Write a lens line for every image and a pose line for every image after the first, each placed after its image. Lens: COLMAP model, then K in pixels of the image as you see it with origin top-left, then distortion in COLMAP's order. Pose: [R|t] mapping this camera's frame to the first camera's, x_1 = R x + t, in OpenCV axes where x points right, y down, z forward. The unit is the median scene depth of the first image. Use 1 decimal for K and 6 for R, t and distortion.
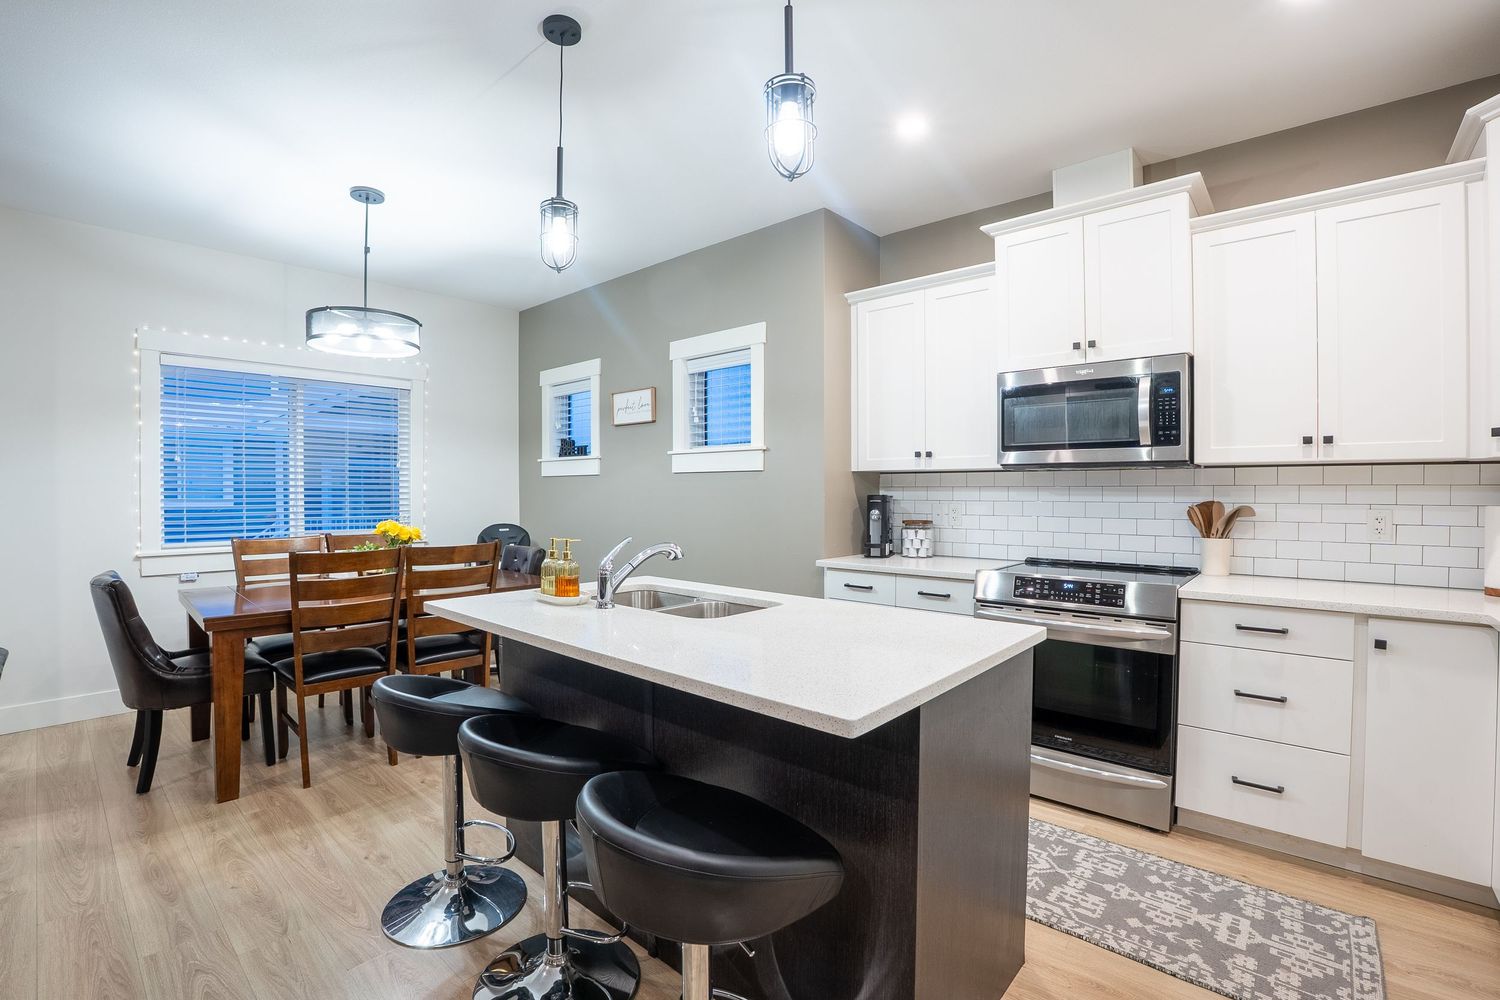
lens RADIAL K [[667.8, 0, 750.0], [0, 667.8, 500.0], [0, 0, 1]] dist [-0.000070, -0.000017]
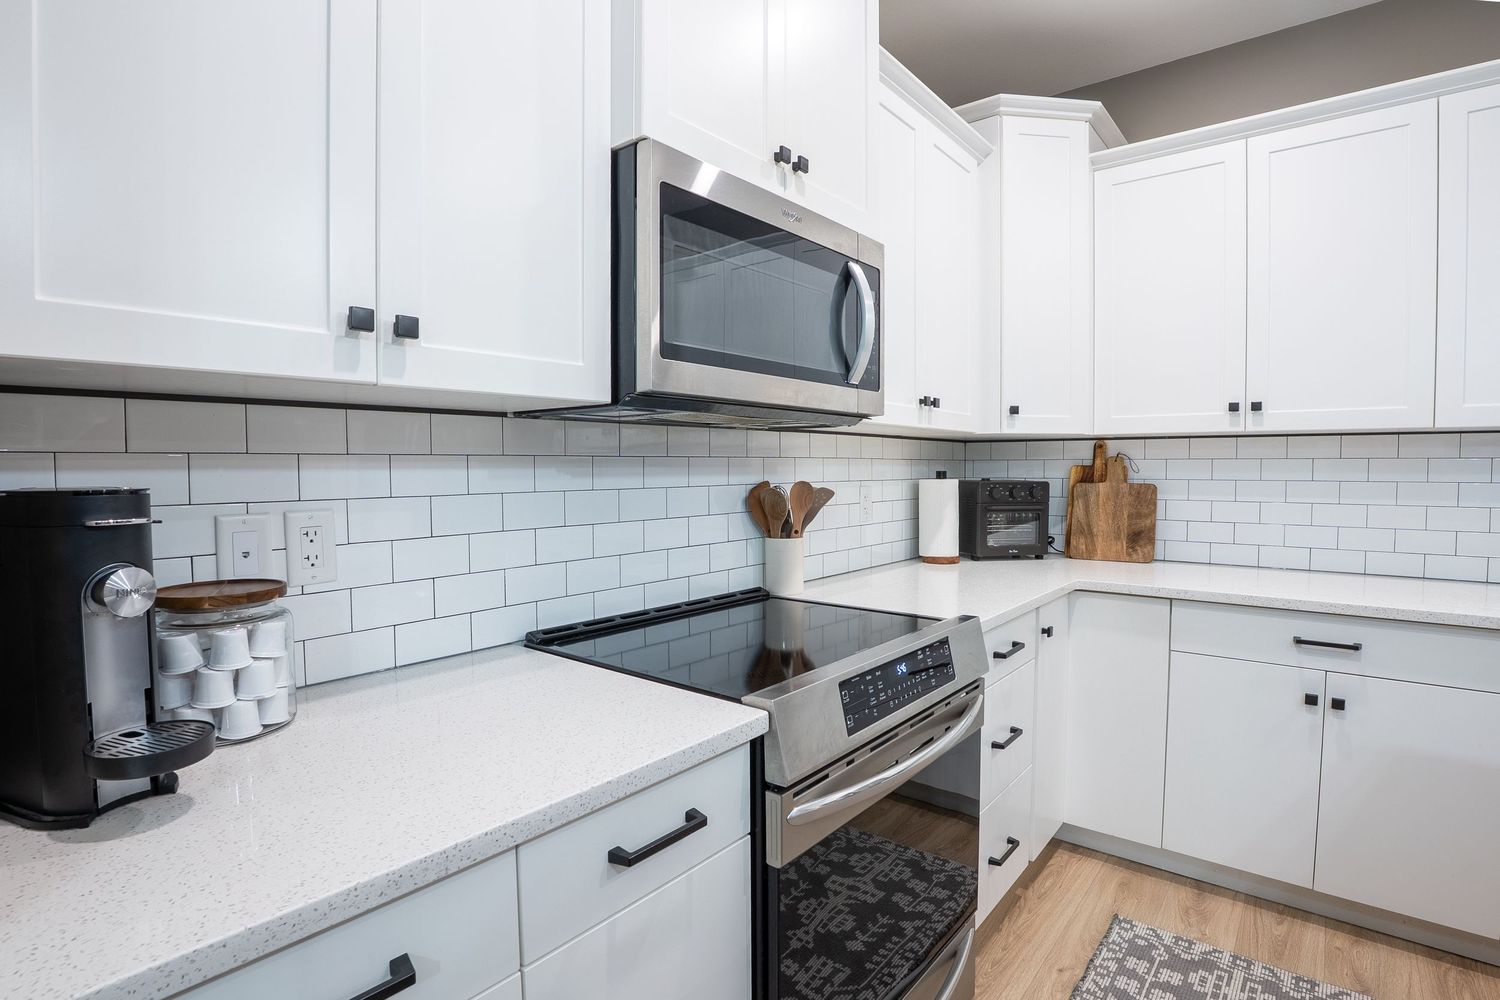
lens RADIAL K [[721.7, 0, 750.0], [0, 721.7, 500.0], [0, 0, 1]] dist [-0.050418, 0.000021]
pose [[-0.025700, -0.046530, 0.998586, -0.021056], [0.015493, 0.998778, 0.046937, -0.015491], [-0.999550, 0.016677, -0.024948, 1.116007]]
